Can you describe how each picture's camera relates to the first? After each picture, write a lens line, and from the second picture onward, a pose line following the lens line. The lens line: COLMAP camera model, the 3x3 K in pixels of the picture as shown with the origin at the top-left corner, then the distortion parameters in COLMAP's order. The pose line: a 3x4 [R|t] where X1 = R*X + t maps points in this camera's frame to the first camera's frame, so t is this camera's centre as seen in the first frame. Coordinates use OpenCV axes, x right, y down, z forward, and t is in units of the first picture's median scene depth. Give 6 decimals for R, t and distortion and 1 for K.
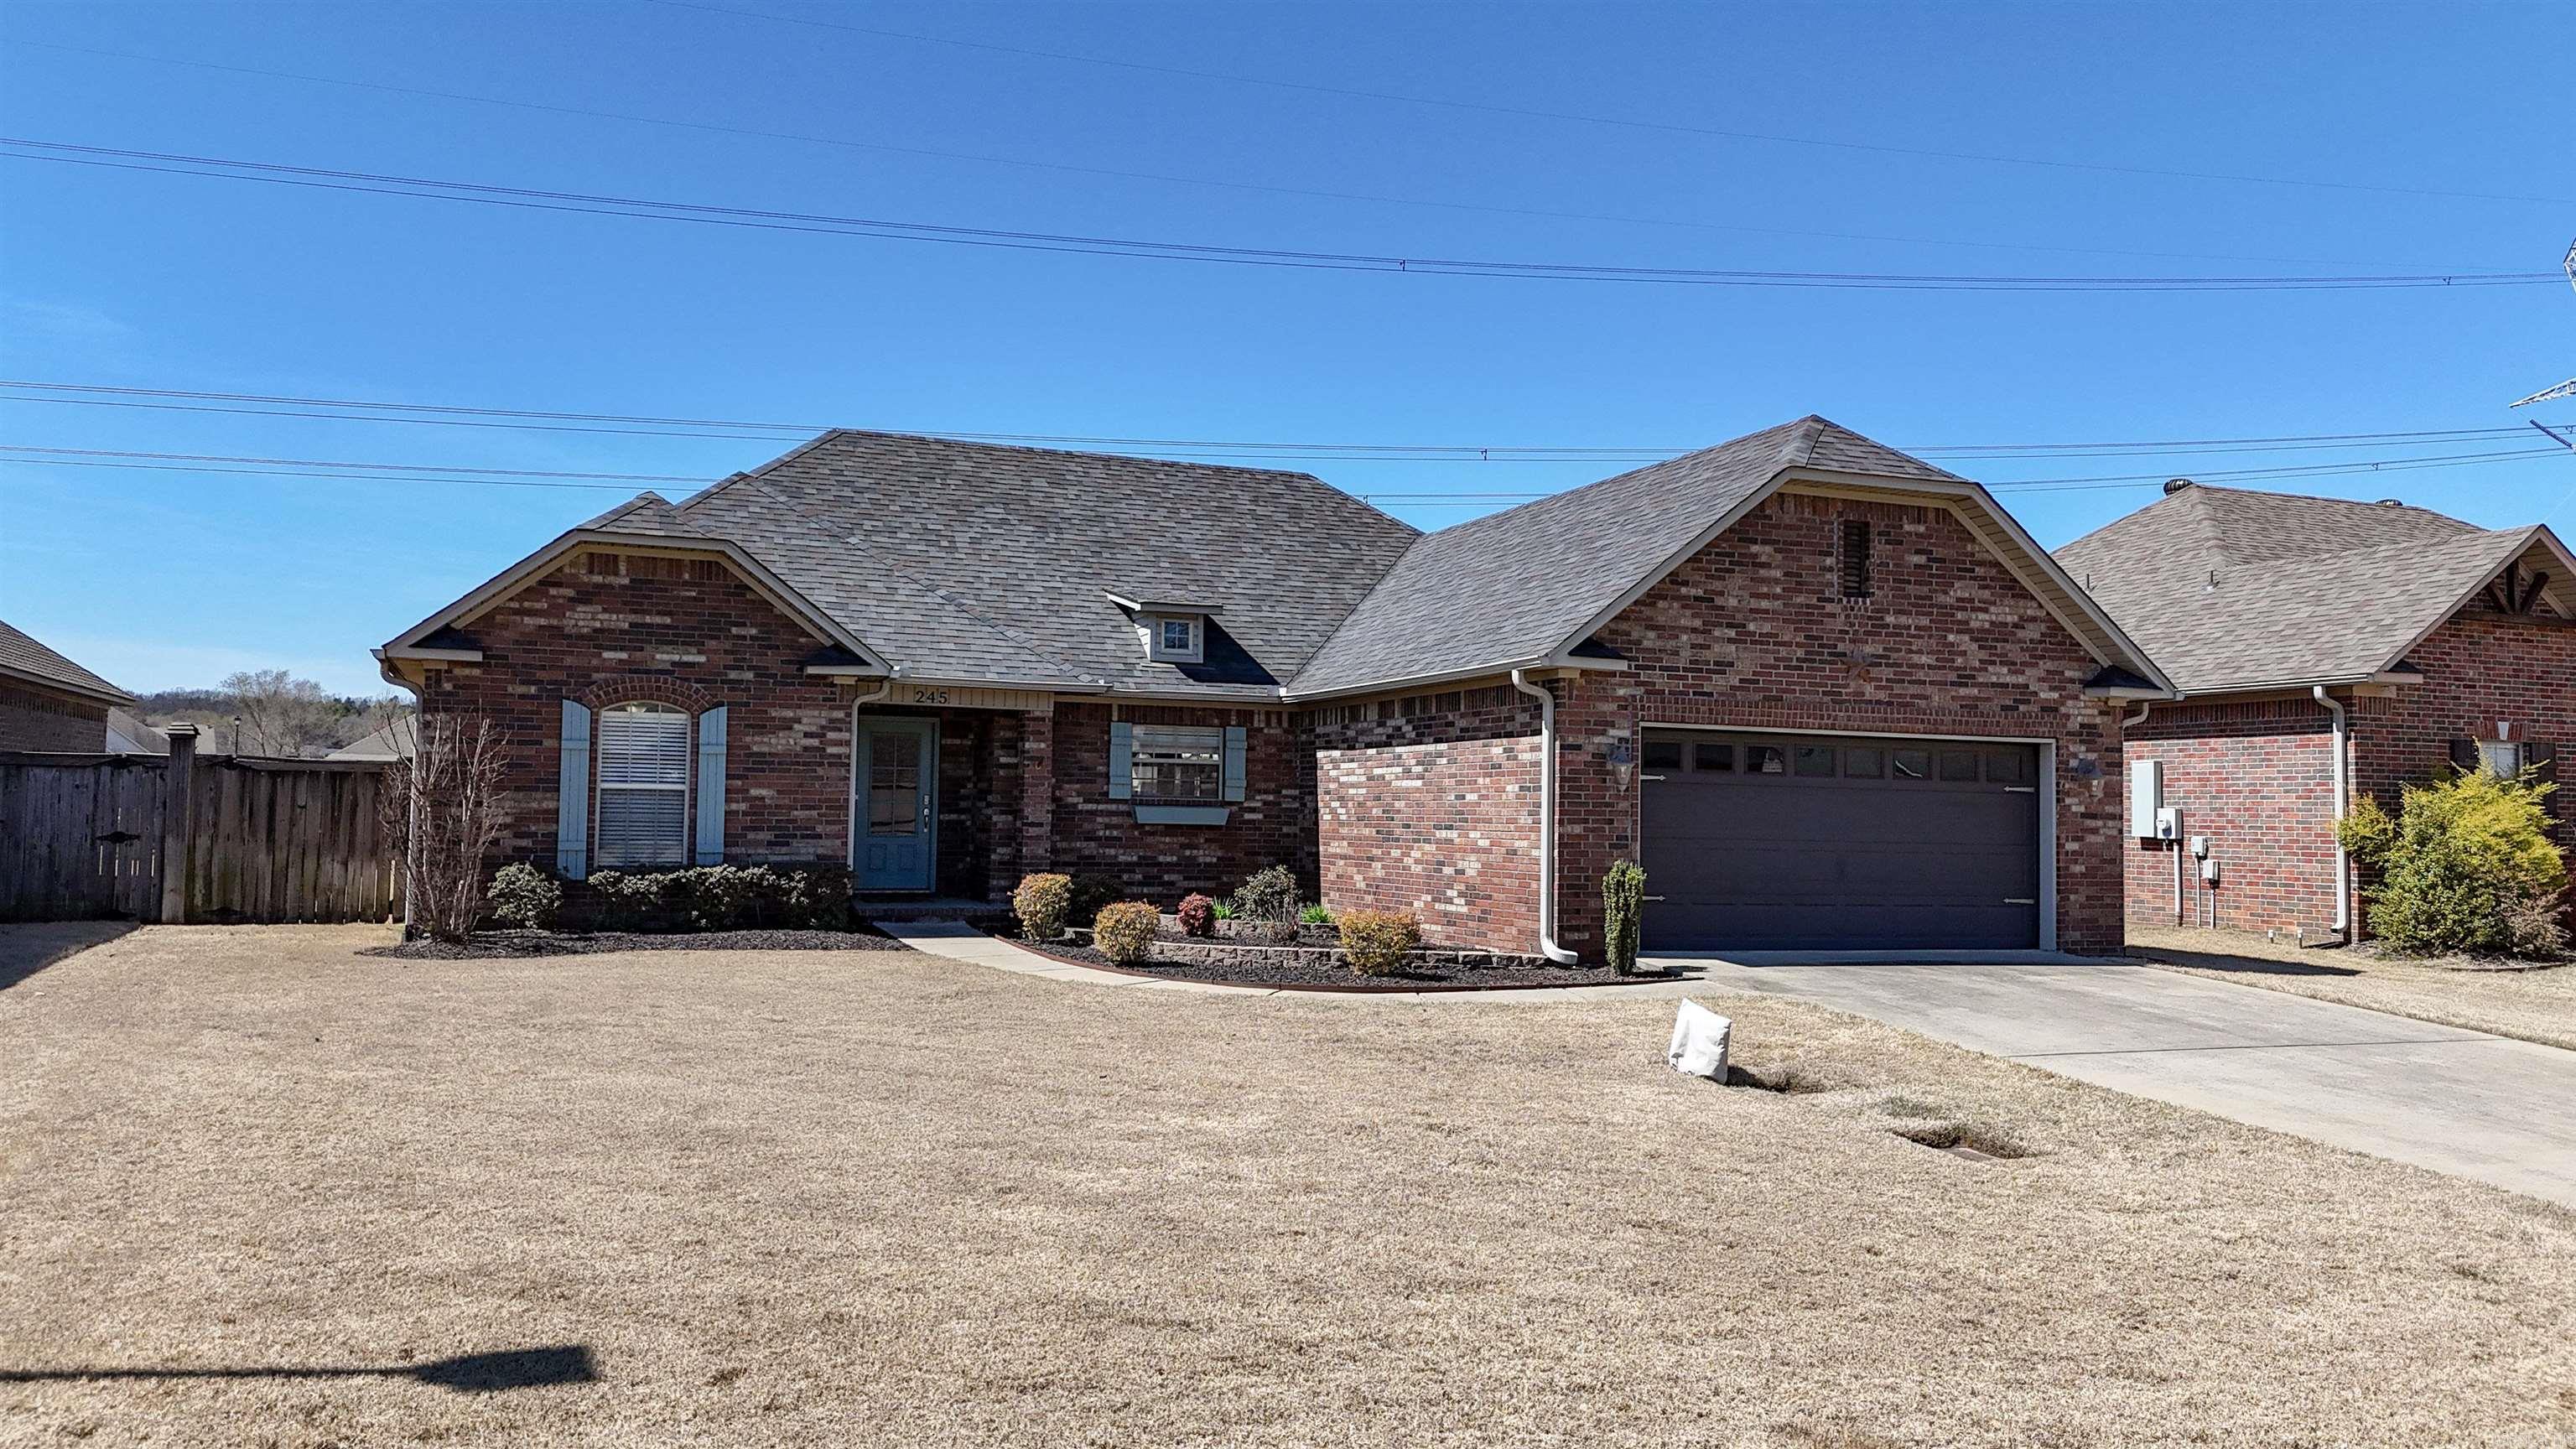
lens RADIAL K [[1865.5, 0, 1288.0], [0, 1865.5, 724.5], [0, 0, 1]] dist [0.058647, -0.000926]
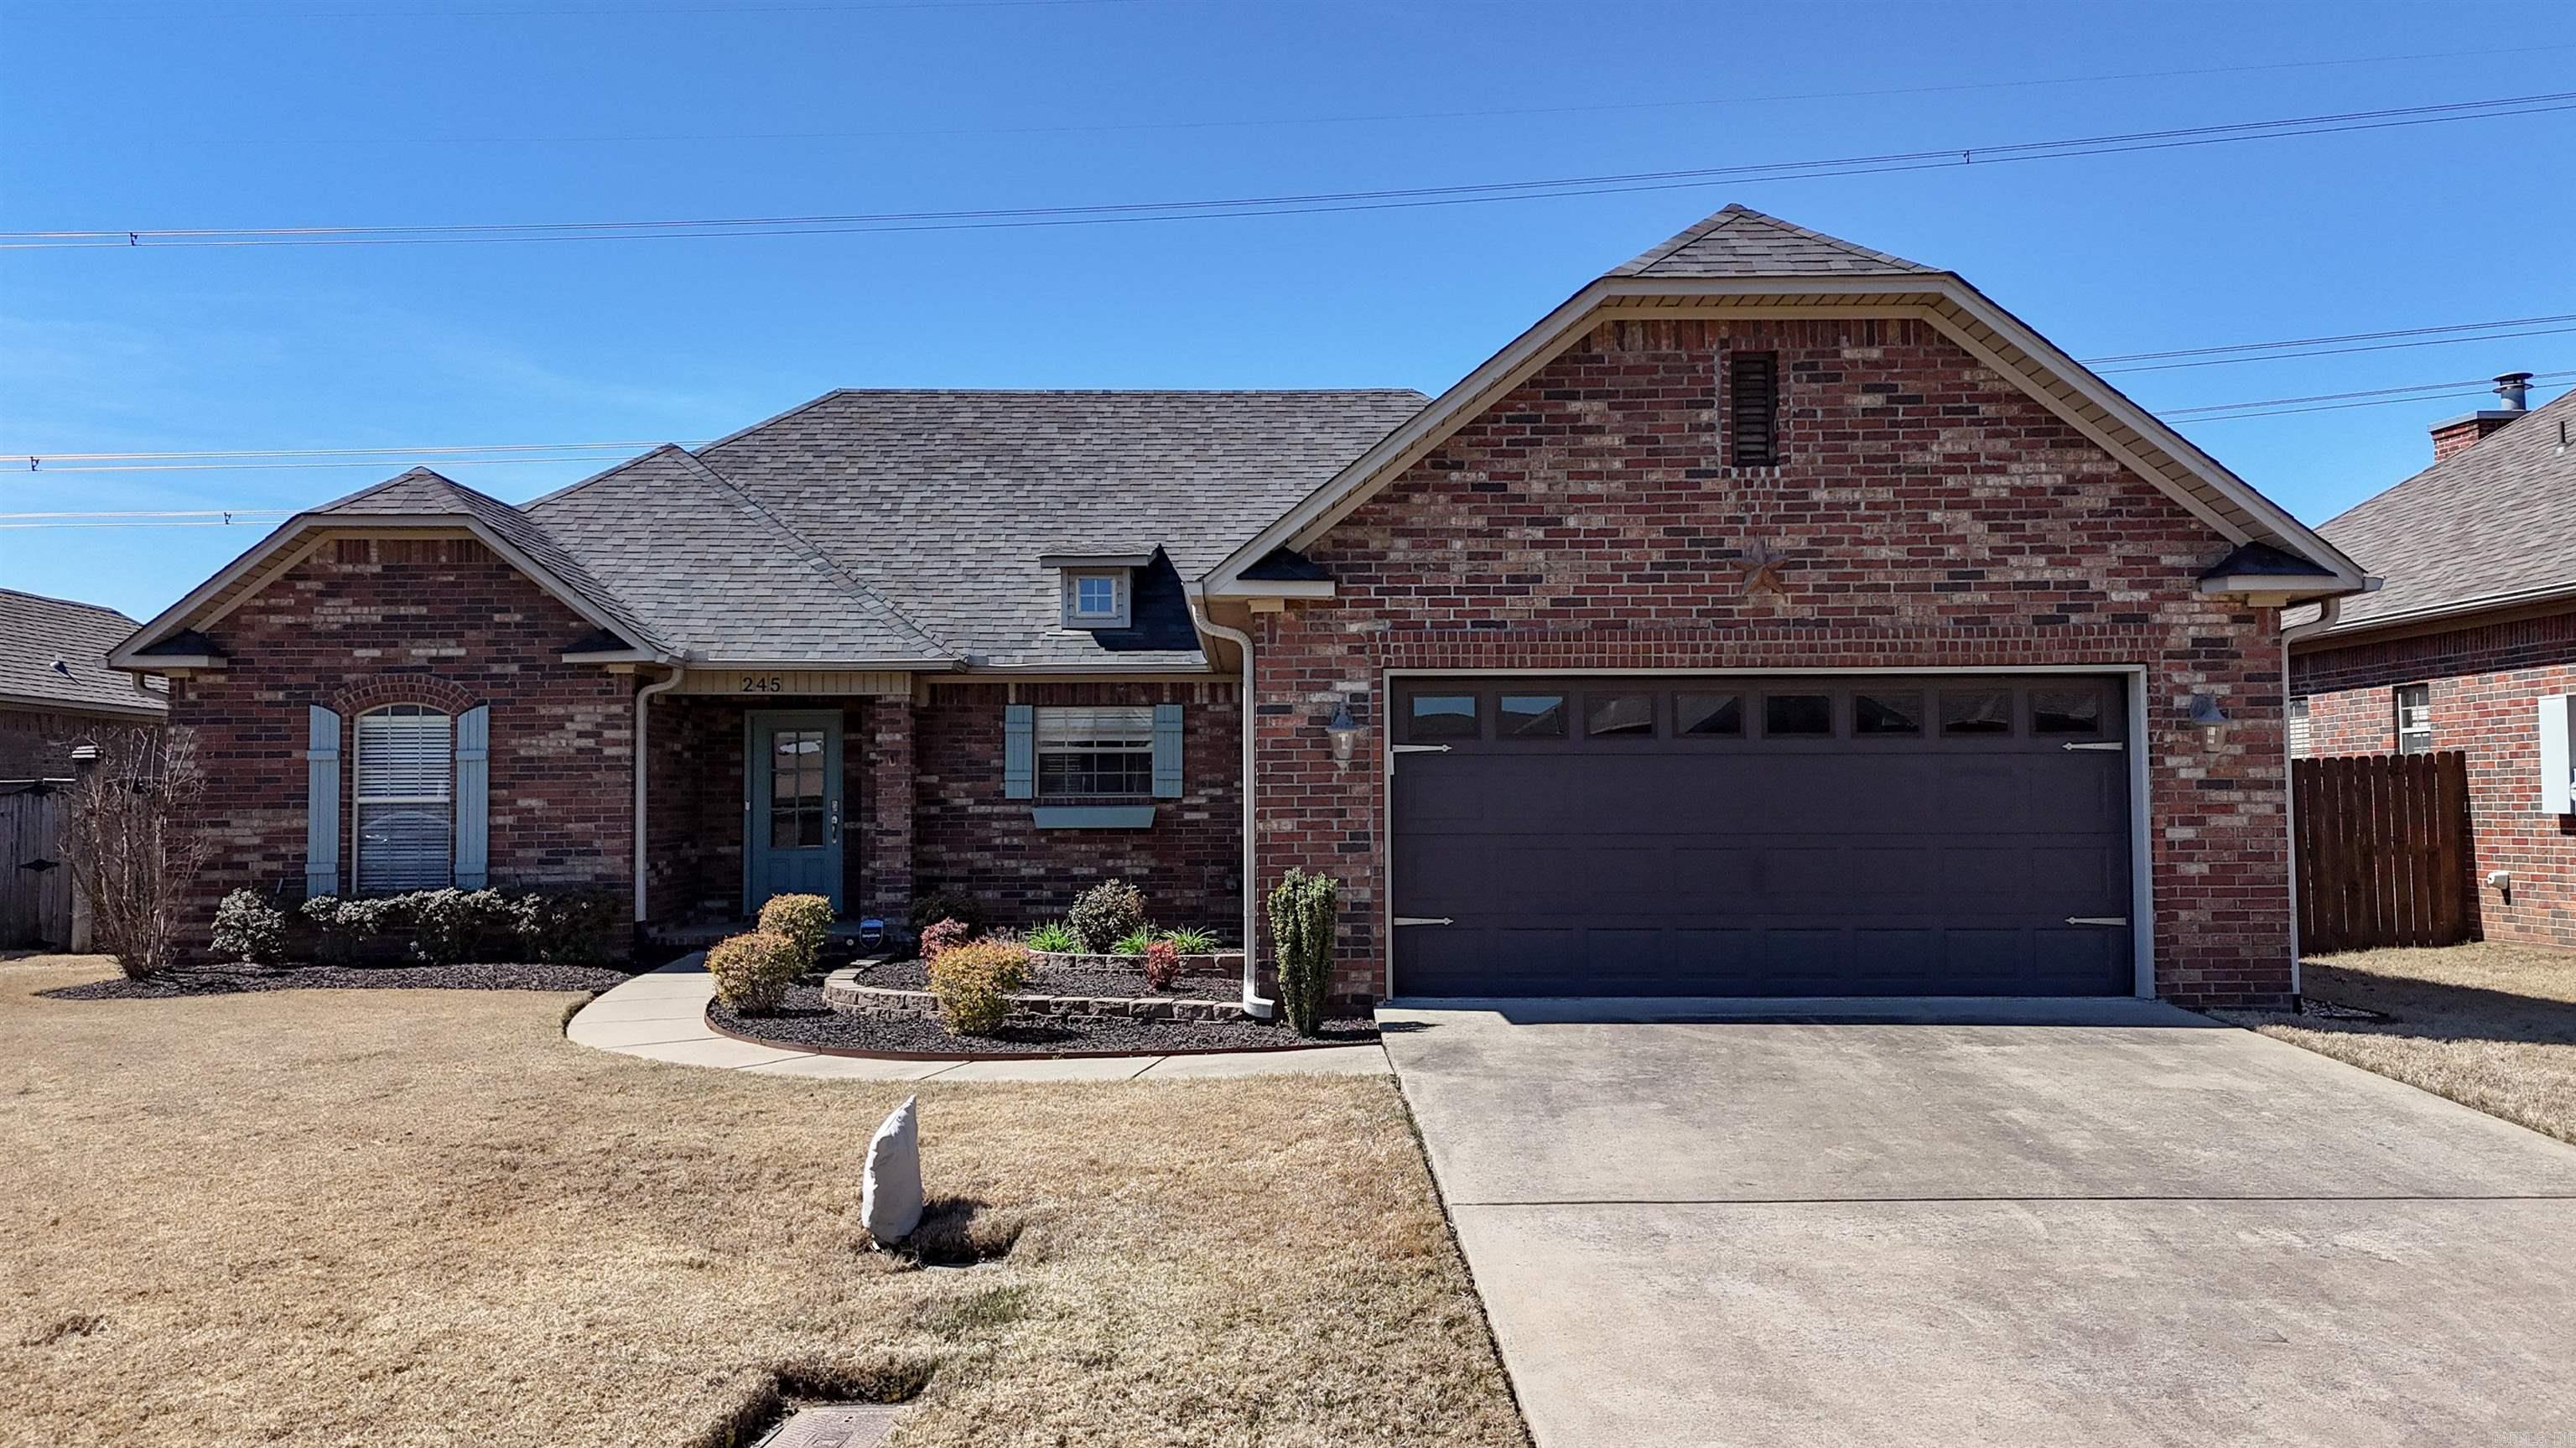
lens RADIAL K [[1949.5, 0, 1288.0], [0, 1949.5, 724.0], [0, 0, 1]] dist [0.063361, -0.003498]
pose [[0.933615, -0.040395, -0.355994, 0.379944], [0.040699, 0.999149, -0.006638, 0.020607], [0.355959, -0.008291, 0.934465, 0.283470]]
